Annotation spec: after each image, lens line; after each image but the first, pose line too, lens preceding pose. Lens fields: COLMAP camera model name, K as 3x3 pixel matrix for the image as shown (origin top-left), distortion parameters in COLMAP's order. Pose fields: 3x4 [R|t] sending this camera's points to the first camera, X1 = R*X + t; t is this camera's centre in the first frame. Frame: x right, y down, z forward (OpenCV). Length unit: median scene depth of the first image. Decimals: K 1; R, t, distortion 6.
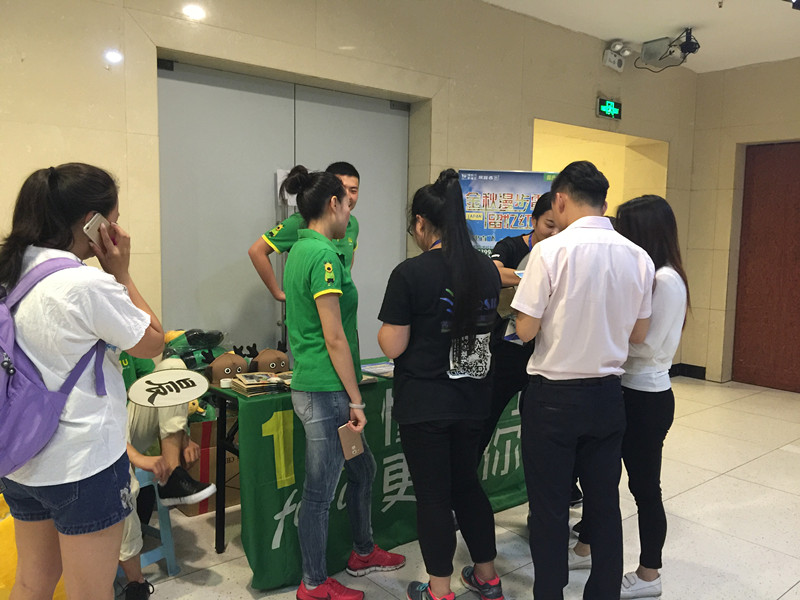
lens RADIAL K [[685.0, 0, 400.3], [0, 685.0, 301.3], [0, 0, 1]] dist [-0.057786, -0.003081]
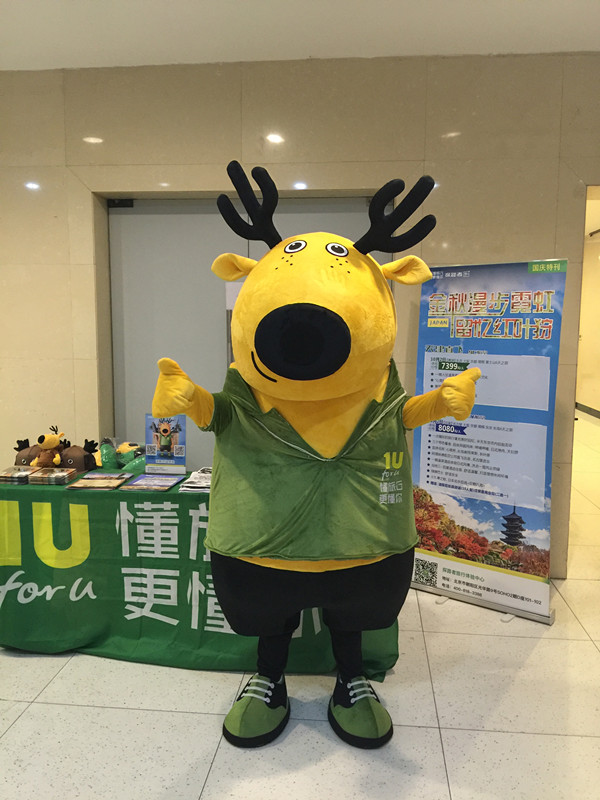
lens RADIAL K [[606.4, 0, 300.0], [0, 606.4, 398.9], [0, 0, 1]] dist [-0.004220, 0.000371]
pose [[0.696027, 0.073366, -0.714258, 0.523591], [-0.066826, 0.997067, 0.037296, -0.048232], [0.714899, 0.021772, 0.698888, 0.367446]]
